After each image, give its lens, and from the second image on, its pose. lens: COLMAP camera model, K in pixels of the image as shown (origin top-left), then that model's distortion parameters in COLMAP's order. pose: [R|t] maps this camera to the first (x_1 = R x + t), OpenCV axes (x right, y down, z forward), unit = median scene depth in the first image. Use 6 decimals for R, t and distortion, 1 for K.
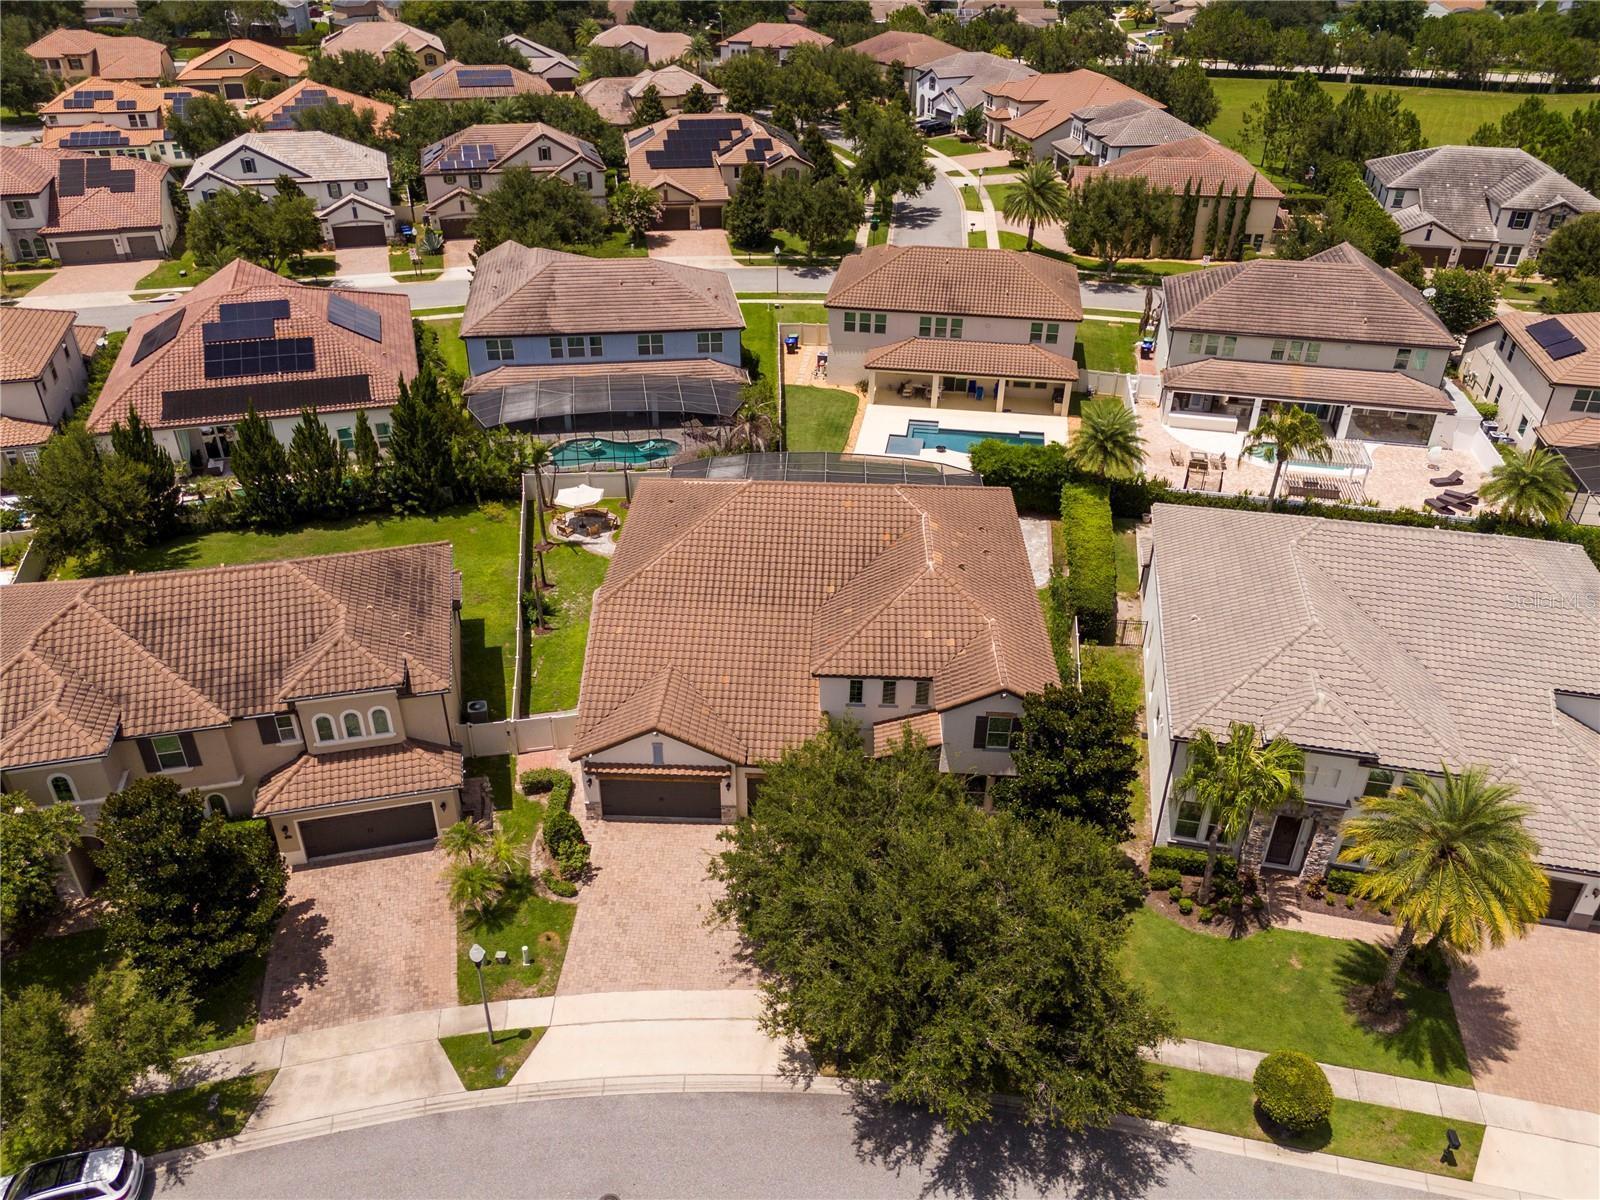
lens RADIAL K [[1174.5, 0, 804.6], [0, 1174.5, 603.9], [0, 0, 1]] dist [0.062935, -0.053194]
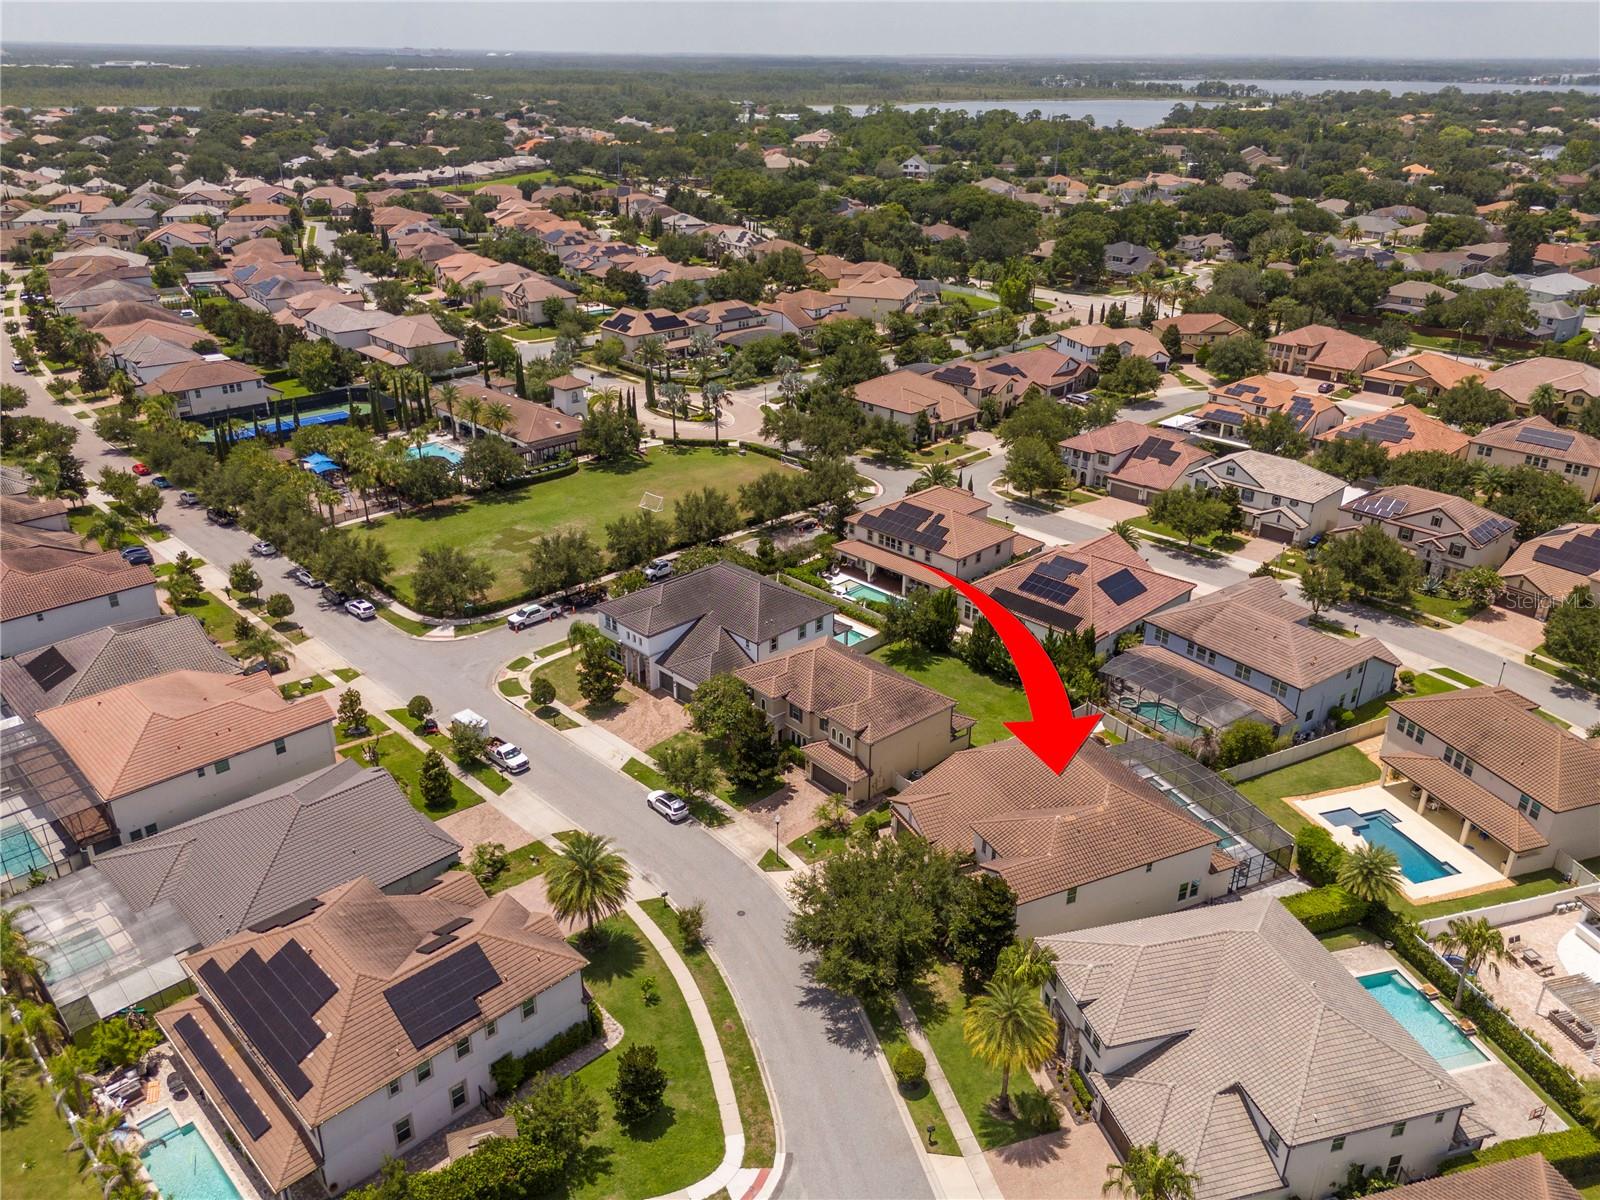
lens RADIAL K [[1174.5, 0, 804.6], [0, 1174.5, 603.9], [0, 0, 1]] dist [0.062935, -0.053194]
pose [[0.458344, 0.367626, -0.809180, 0.825582], [-0.472947, 0.871722, 0.128149, -0.237583], [0.752490, 0.323963, 0.573416, -0.301834]]
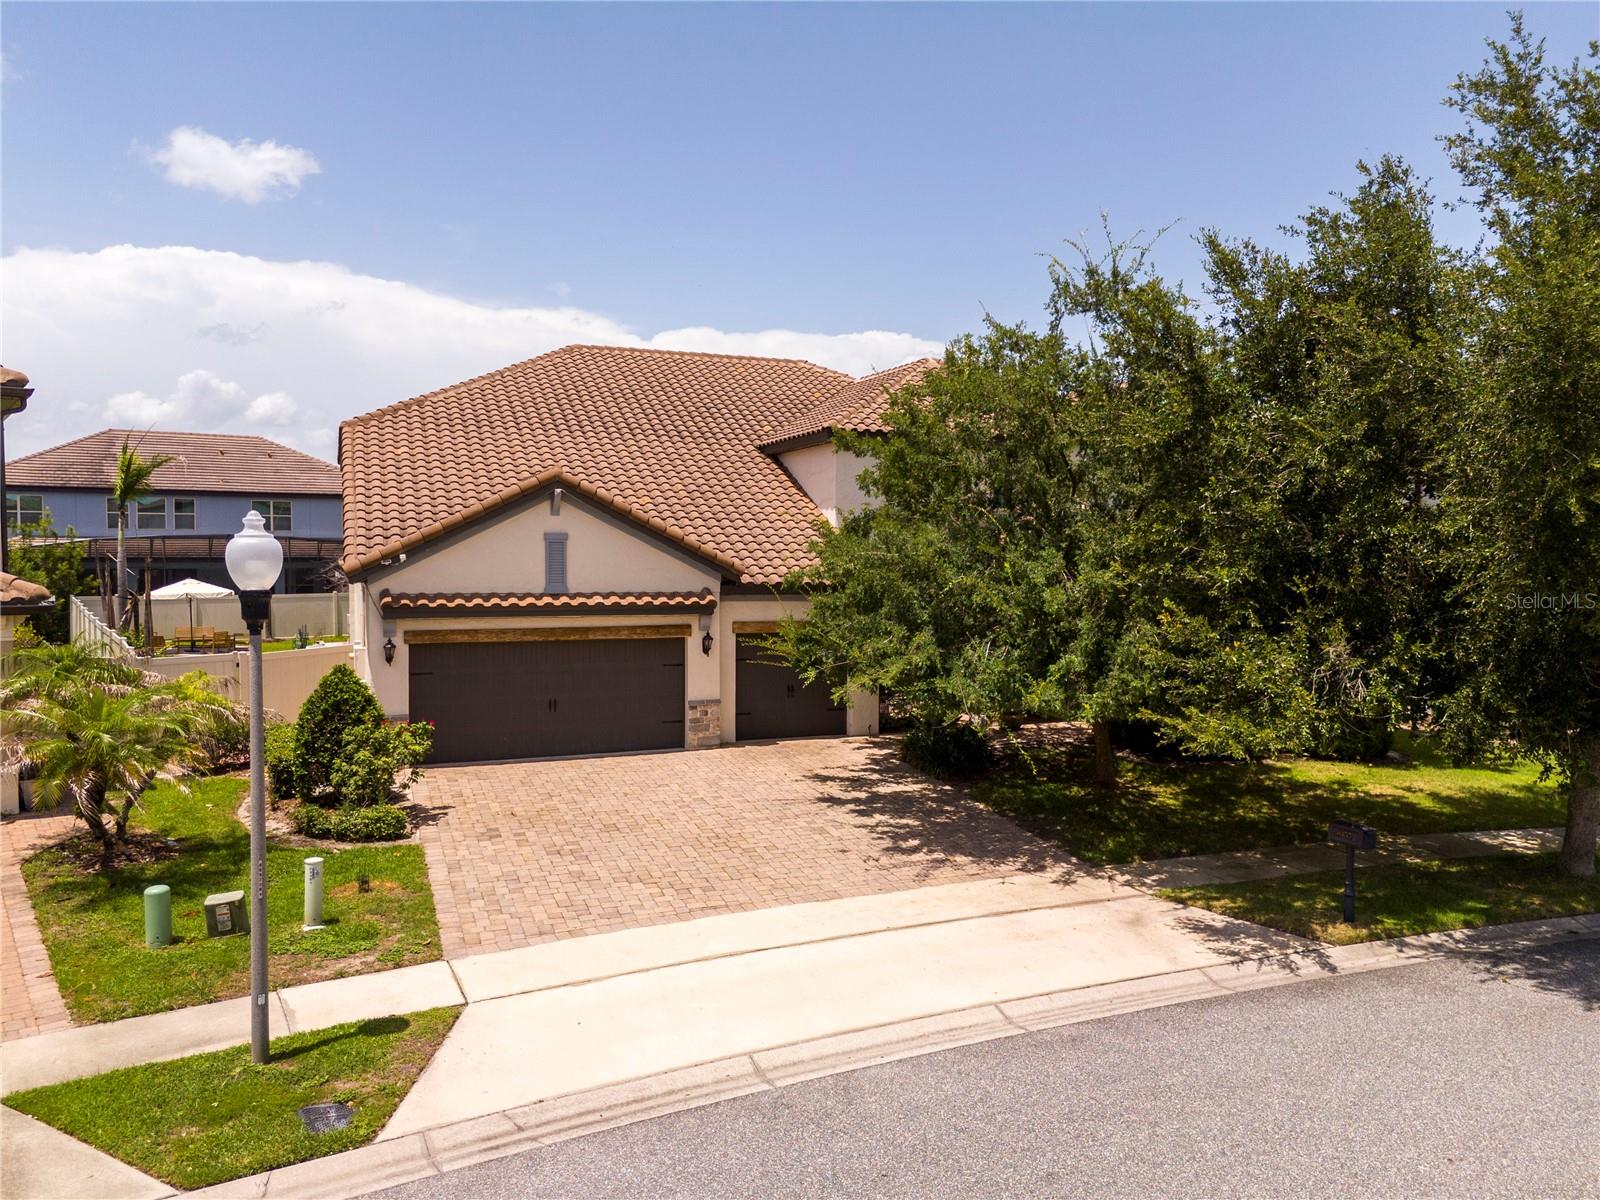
lens RADIAL K [[1174.5, 0, 804.6], [0, 1174.5, 603.9], [0, 0, 1]] dist [0.062935, -0.053194]
pose [[0.916362, -0.026997, 0.399440, -0.130733], [0.214334, 0.875781, -0.432515, 0.214306], [-0.338145, 0.481954, 0.808318, 0.363564]]
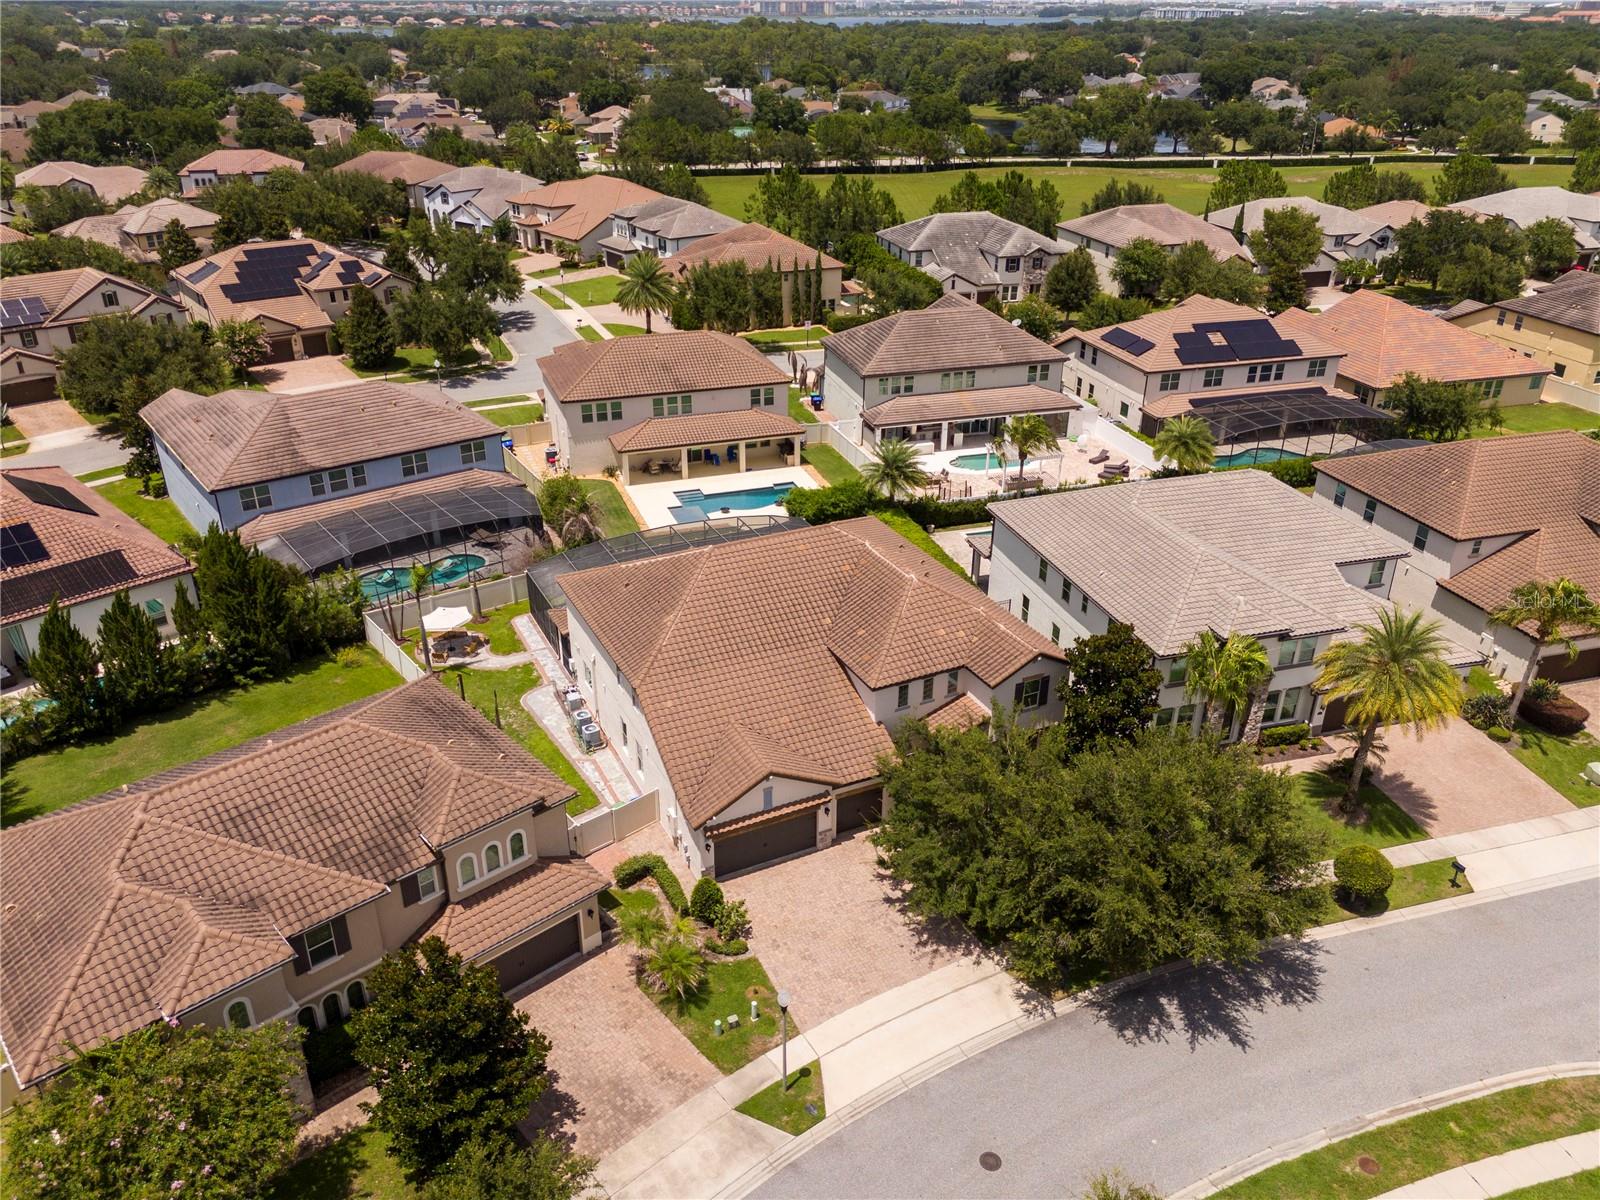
lens RADIAL K [[1174.5, 0, 804.6], [0, 1174.5, 603.9], [0, 0, 1]] dist [0.062935, -0.053194]
pose [[0.878871, -0.223091, 0.421682, -0.300651], [0.255747, 0.966500, -0.021702, -0.006340], [-0.402714, 0.126917, 0.906484, 0.002650]]
